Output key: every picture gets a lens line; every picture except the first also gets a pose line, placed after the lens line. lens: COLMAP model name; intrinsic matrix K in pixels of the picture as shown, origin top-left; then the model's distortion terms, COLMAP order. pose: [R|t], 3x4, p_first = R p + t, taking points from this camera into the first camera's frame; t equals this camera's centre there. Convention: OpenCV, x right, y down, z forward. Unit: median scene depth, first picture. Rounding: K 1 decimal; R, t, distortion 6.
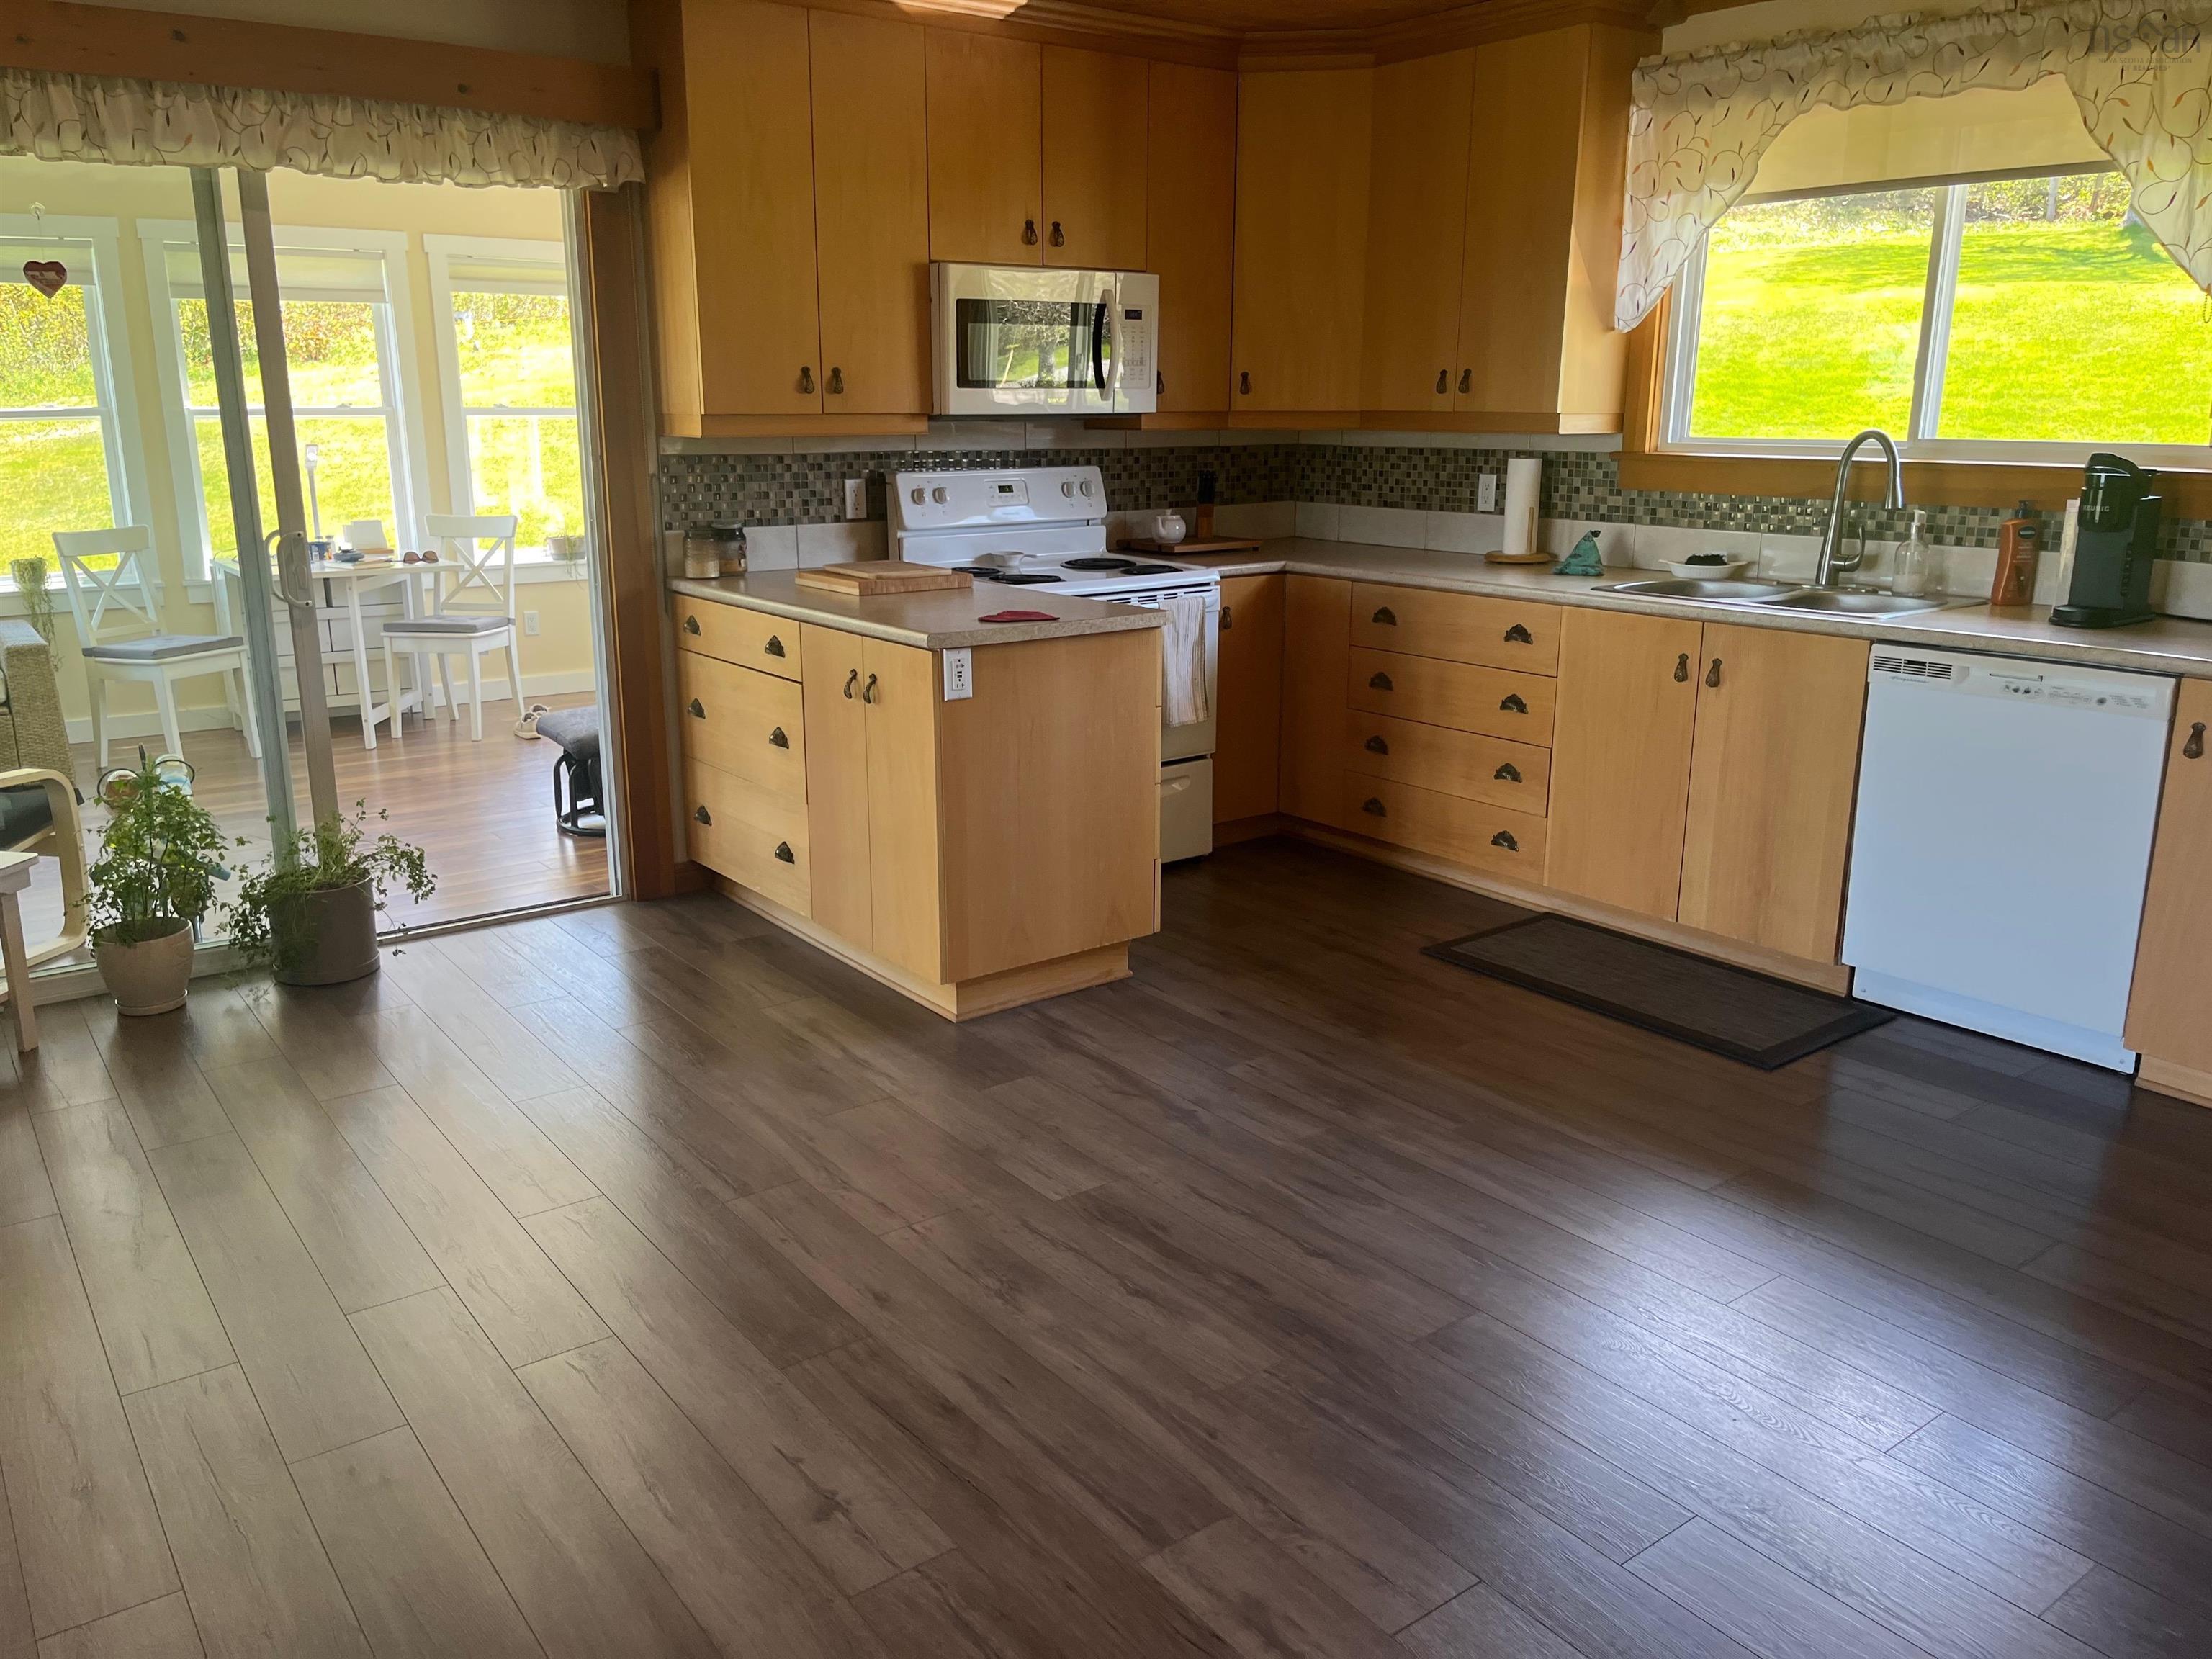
lens RADIAL K [[1669.9, 0, 1093.7], [0, 1669.9, 824.9], [0, 0, 1]] dist [0.061748, -0.086476]
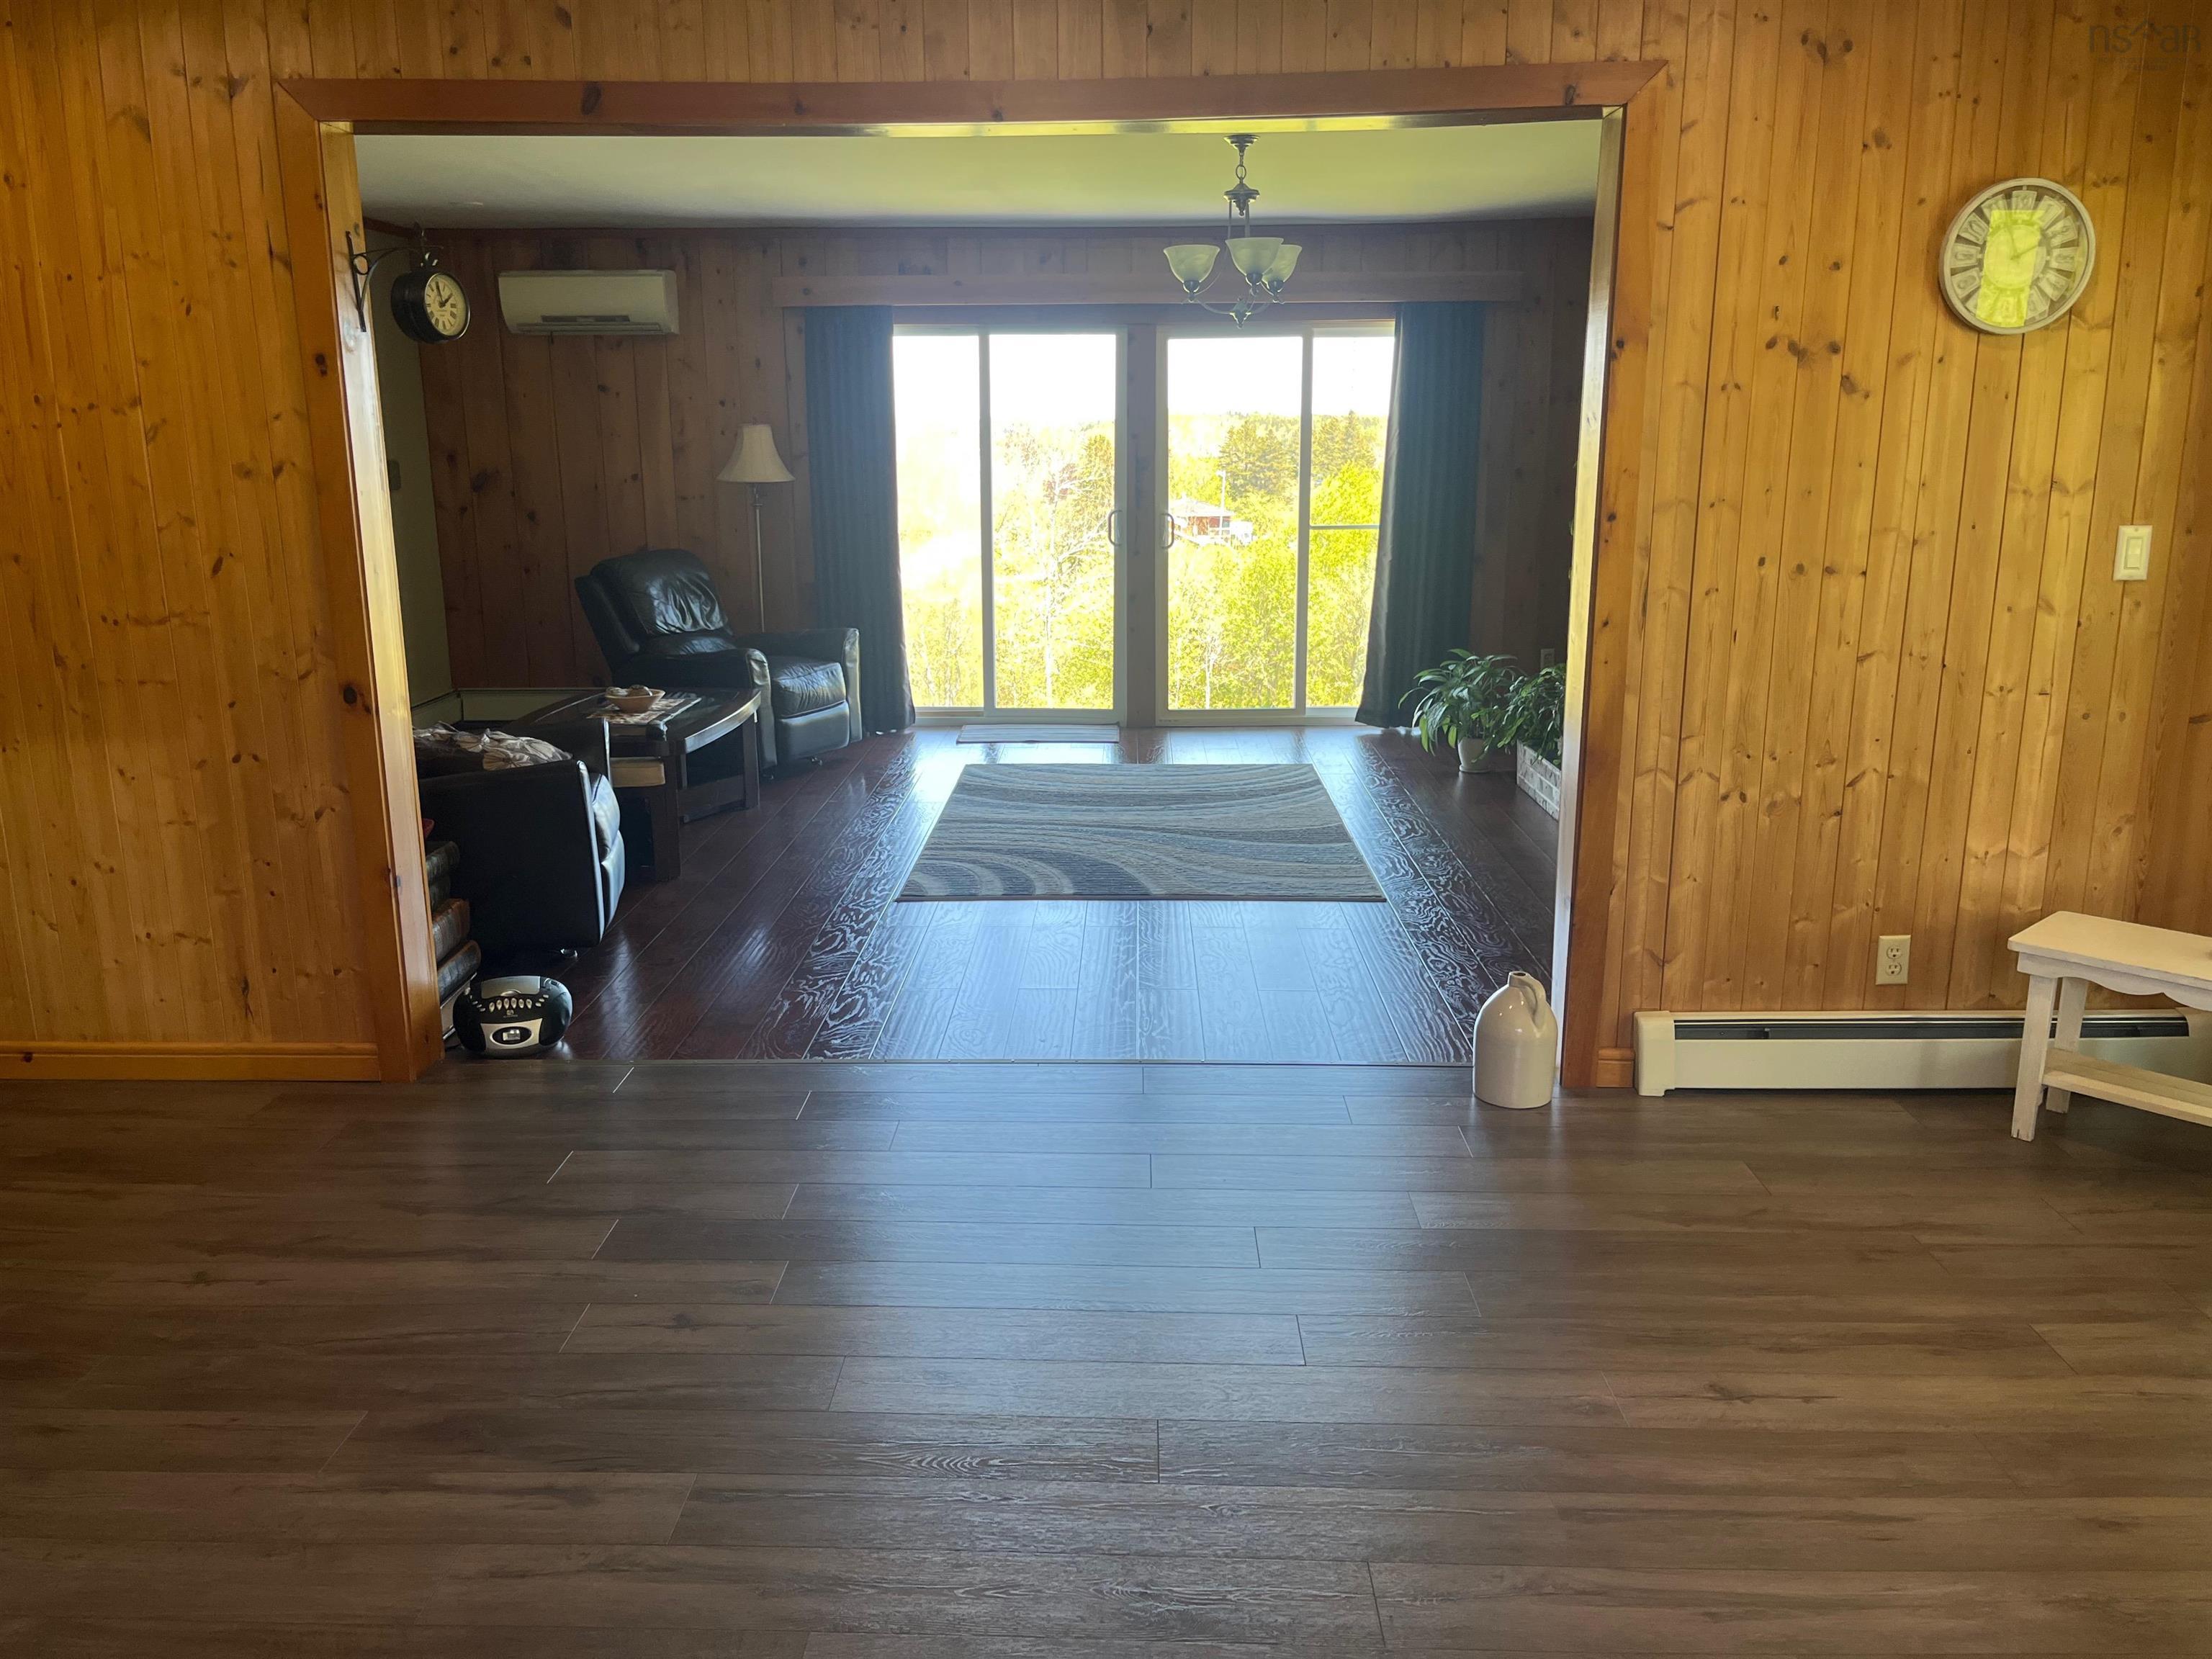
lens RADIAL K [[1669.9, 0, 1077.2], [0, 1669.9, 820.9], [0, 0, 1]] dist [0.061748, -0.086476]
pose [[-0.625175, 0.177312, -0.760077, 0.351860], [-0.186565, 0.911670, 0.366129, -0.235192], [0.757859, 0.370699, -0.536873, 0.878634]]
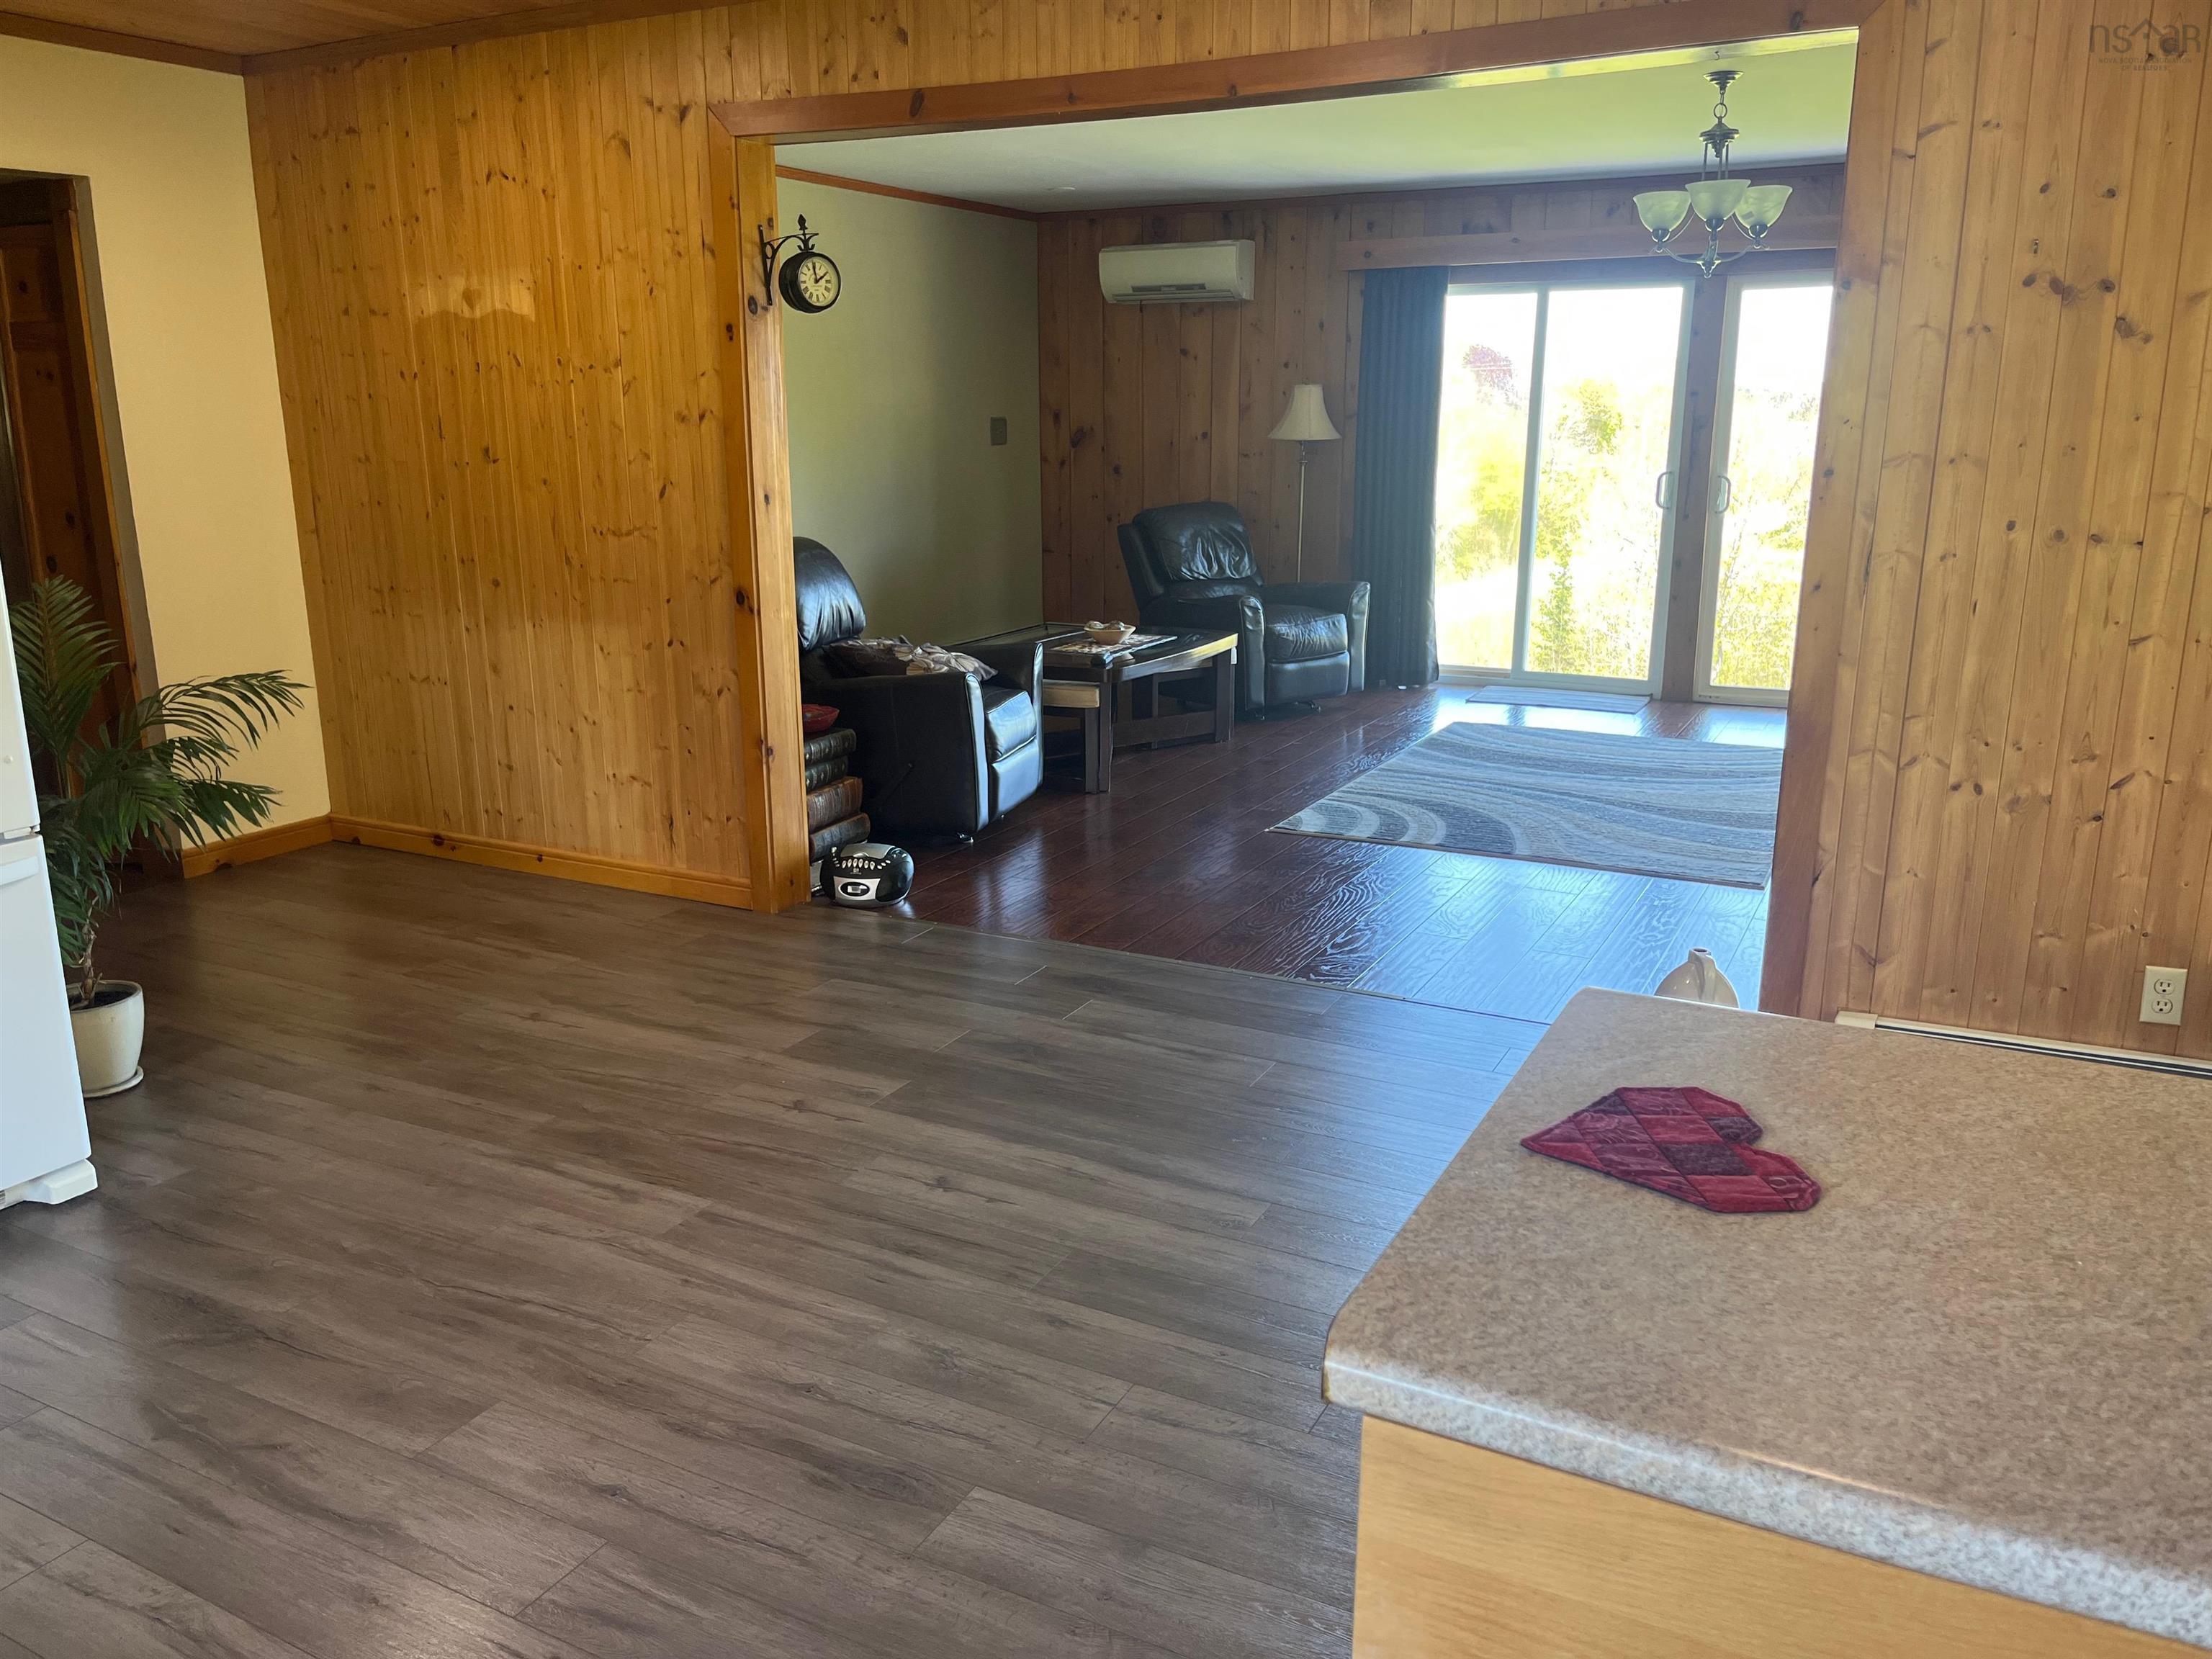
lens RADIAL K [[1669.9, 0, 1081.5], [0, 1669.9, 826.1], [0, 0, 1]] dist [0.061748, -0.086476]
pose [[-0.904351, 0.105757, -0.413478, 0.164110], [-0.102385, 0.886762, 0.450744, -0.291963], [0.414326, 0.449965, -0.791117, 1.142492]]
